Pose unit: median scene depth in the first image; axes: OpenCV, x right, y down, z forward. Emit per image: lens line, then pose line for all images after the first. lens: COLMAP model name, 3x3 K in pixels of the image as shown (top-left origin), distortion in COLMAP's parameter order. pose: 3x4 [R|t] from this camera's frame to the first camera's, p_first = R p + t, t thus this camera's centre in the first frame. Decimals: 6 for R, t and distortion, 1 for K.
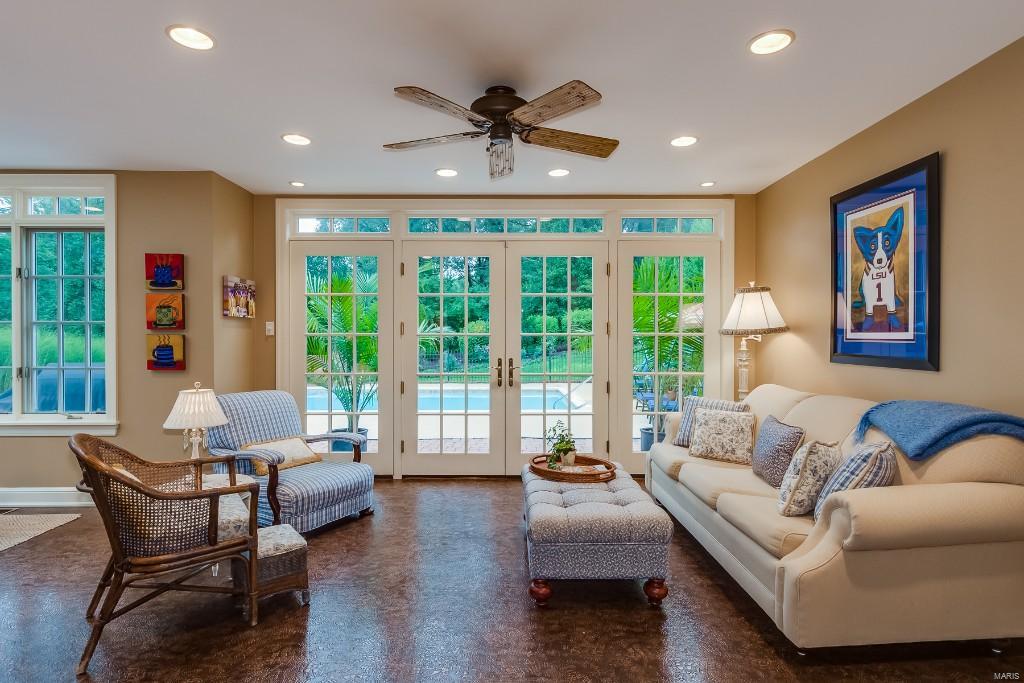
lens RADIAL K [[555.3, 0, 512.0], [0, 555.3, 341.5], [0, 0, 1]] dist [0.001380, -0.000319]
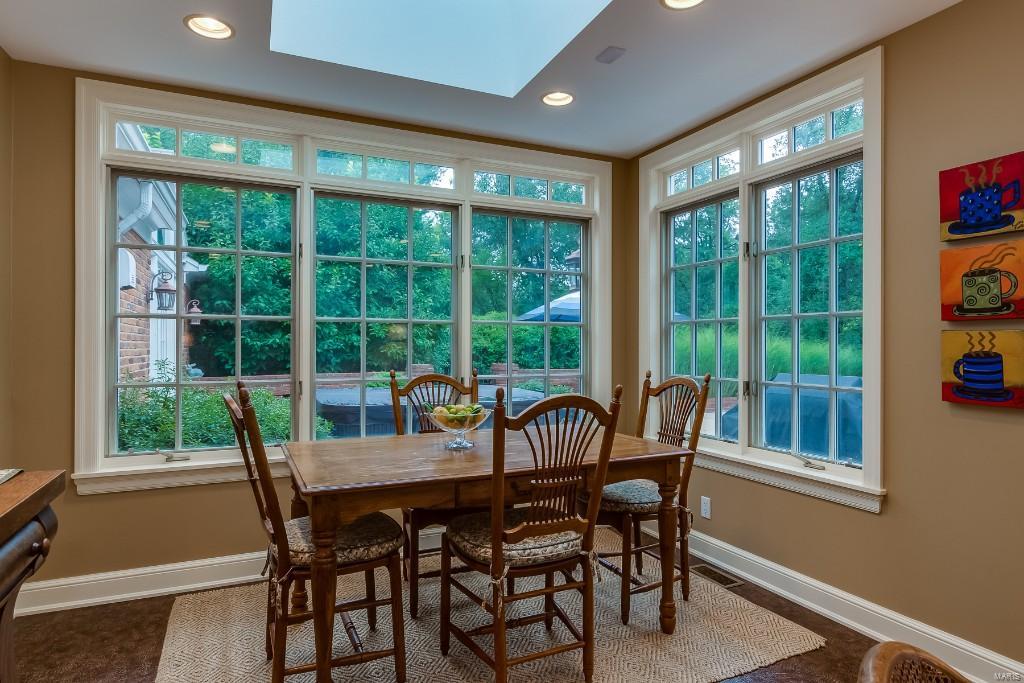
lens RADIAL K [[583.9, 0, 512.0], [0, 583.9, 341.5], [0, 0, 1]] dist [0.003804, -0.000027]
pose [[0.415201, -0.004567, -0.909718, -0.333121], [-0.010240, 0.999901, -0.009693, 0.005978], [0.909672, 0.013340, 0.415113, 0.420621]]
